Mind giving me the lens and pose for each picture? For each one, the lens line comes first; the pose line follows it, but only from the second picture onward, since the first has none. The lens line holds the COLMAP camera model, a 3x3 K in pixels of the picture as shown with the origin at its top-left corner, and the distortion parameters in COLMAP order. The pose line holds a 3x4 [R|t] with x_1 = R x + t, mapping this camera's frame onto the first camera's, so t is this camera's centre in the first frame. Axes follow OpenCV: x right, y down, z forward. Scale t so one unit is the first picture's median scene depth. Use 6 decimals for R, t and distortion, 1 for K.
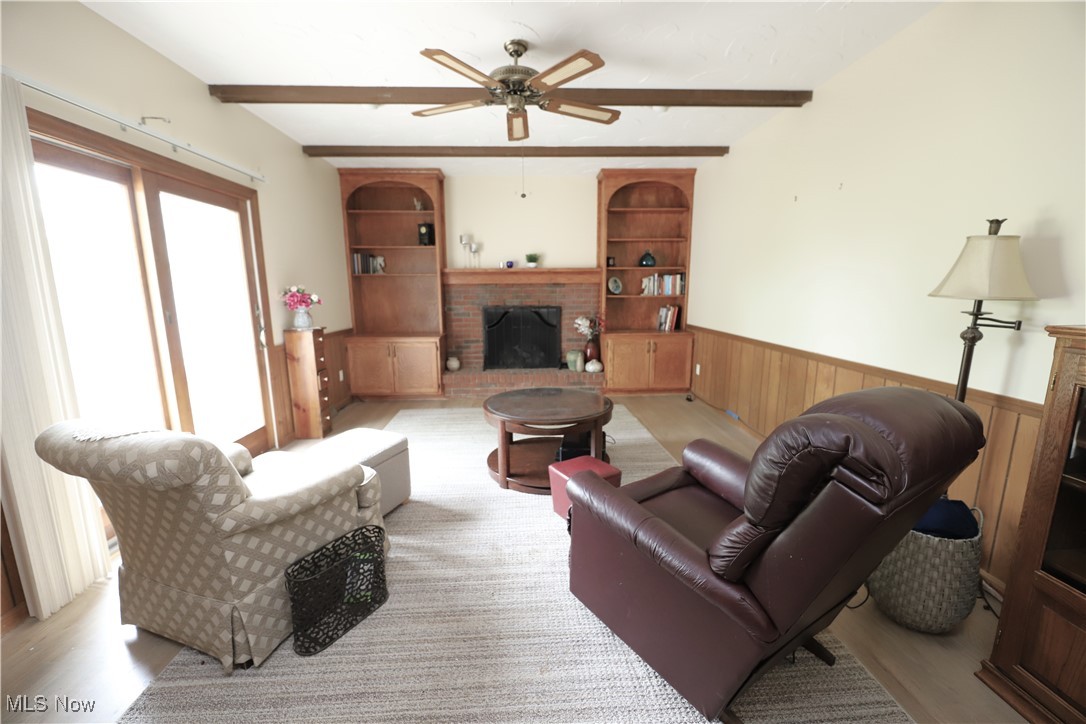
lens RADIAL K [[432.4, 0, 542.0], [0, 432.4, 365.4], [0, 0, 1]] dist [-0.004127, -0.000374]
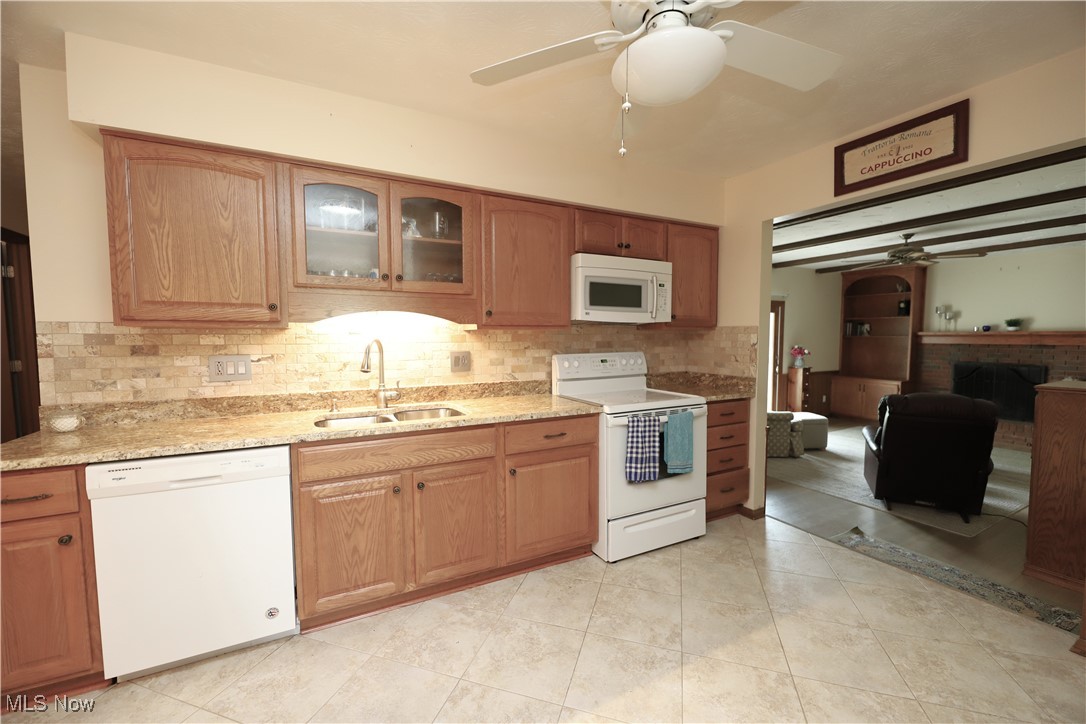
lens RADIAL K [[432.4, 0, 540.8], [0, 432.4, 363.2], [0, 0, 1]] dist [-0.004127, -0.000374]
pose [[0.421859, 0.061969, -0.904541, 0.488614], [-0.160274, 0.987047, -0.007127, 0.066753], [0.892383, 0.147981, 0.426326, -0.590360]]
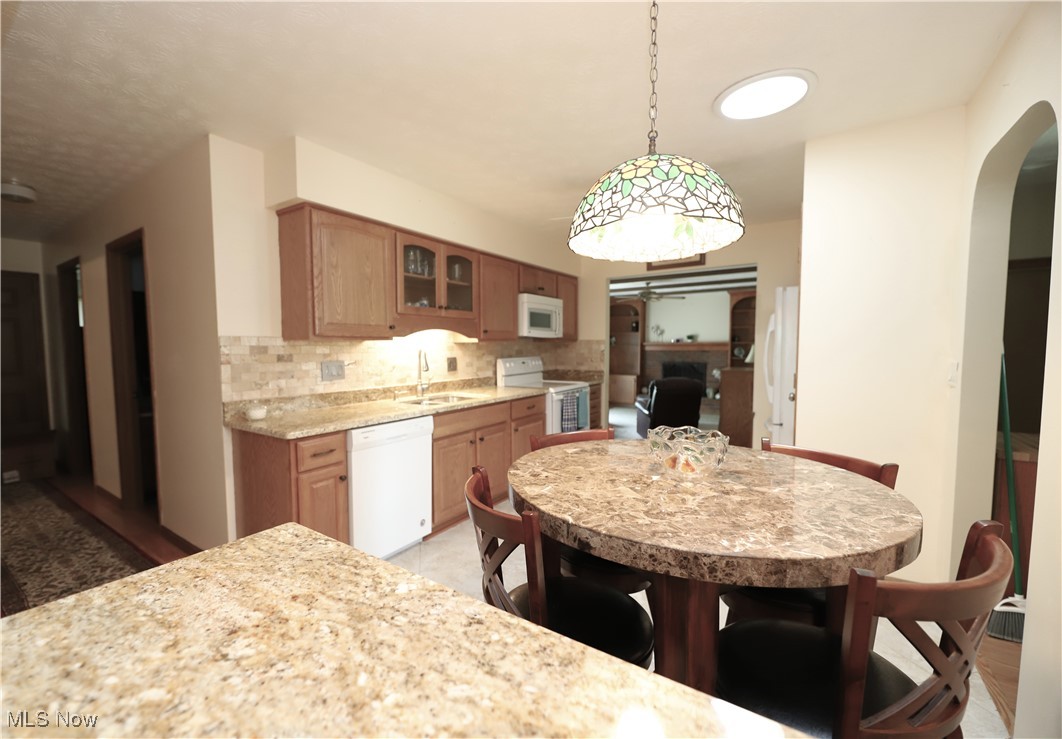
lens RADIAL K [[438.1, 0, 501.9], [0, 438.1, 370.9], [0, 0, 1]] dist [0.001806, -0.001122]
pose [[0.789844, 0.037451, -0.612164, 0.506598], [-0.107562, 0.991122, -0.078147, 0.135966], [0.603802, 0.127569, 0.786860, -0.985818]]
